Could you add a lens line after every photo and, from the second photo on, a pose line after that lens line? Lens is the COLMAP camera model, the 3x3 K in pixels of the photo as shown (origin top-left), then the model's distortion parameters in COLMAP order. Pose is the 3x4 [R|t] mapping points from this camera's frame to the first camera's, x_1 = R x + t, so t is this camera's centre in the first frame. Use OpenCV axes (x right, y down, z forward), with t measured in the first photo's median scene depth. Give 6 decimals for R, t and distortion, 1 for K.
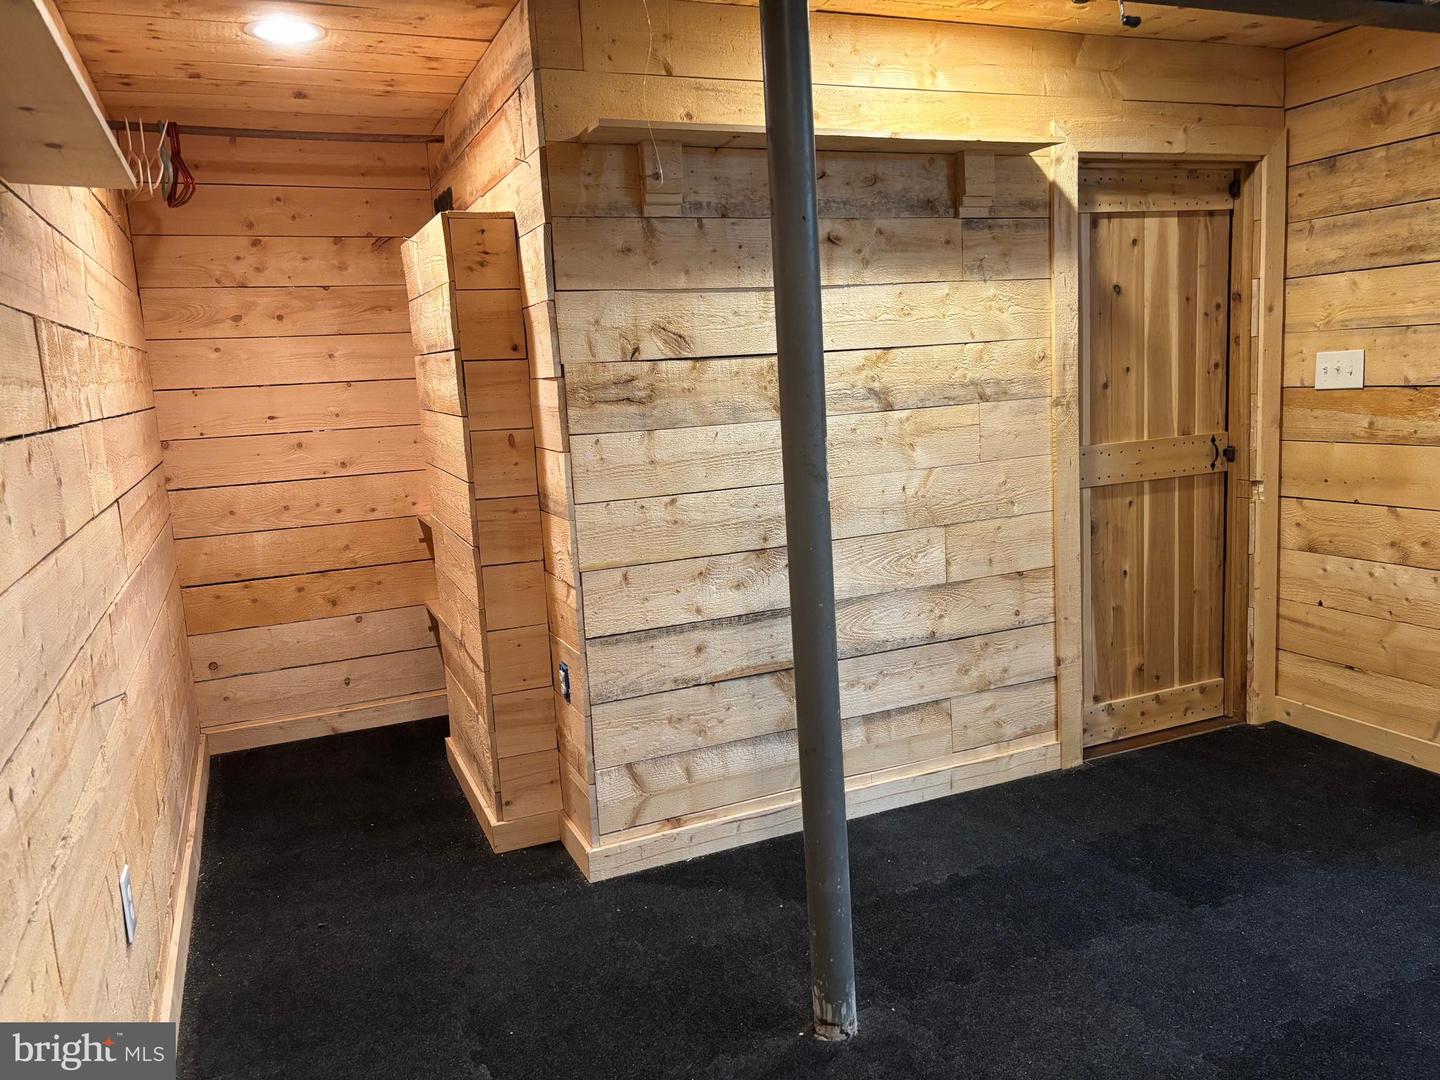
lens RADIAL K [[1085.4, 0, 717.6], [0, 1085.4, 539.9], [0, 0, 1]] dist [0.051025, -0.051690]
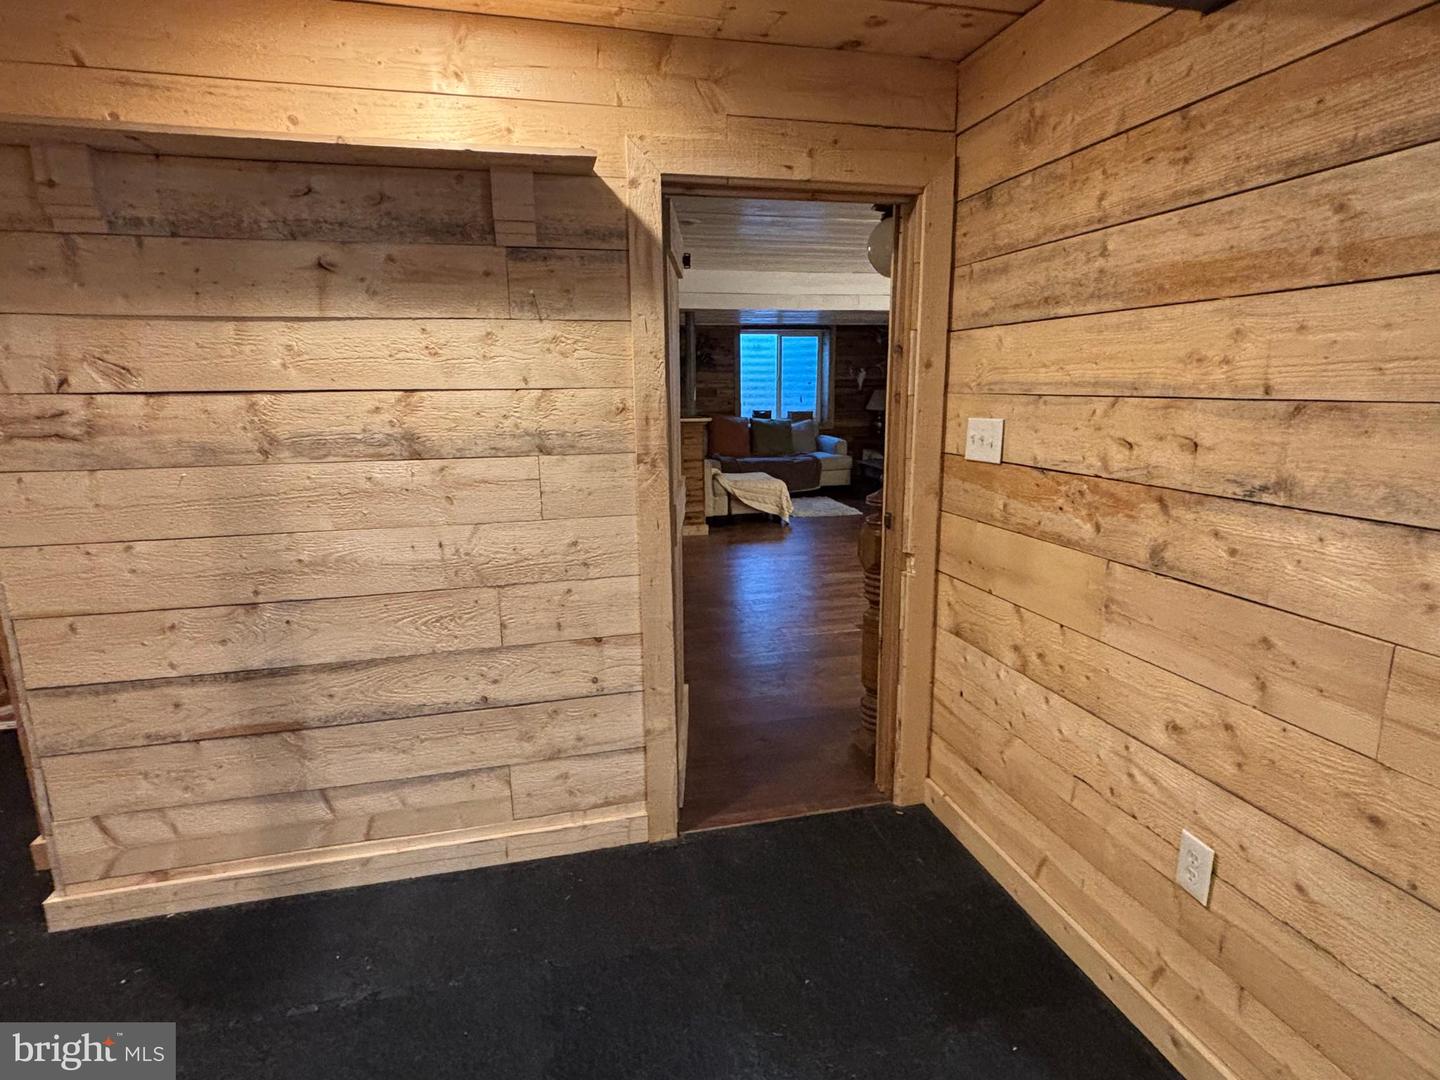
lens RADIAL K [[767.8, 0, 713.1], [0, 767.8, 542.3], [0, 0, 1]] dist [0.008609, -0.006881]
pose [[0.985265, 0.079100, -0.151643, 0.485228], [-0.070249, 0.995546, 0.062869, -0.104081], [0.155941, -0.051290, 0.986434, 0.387139]]
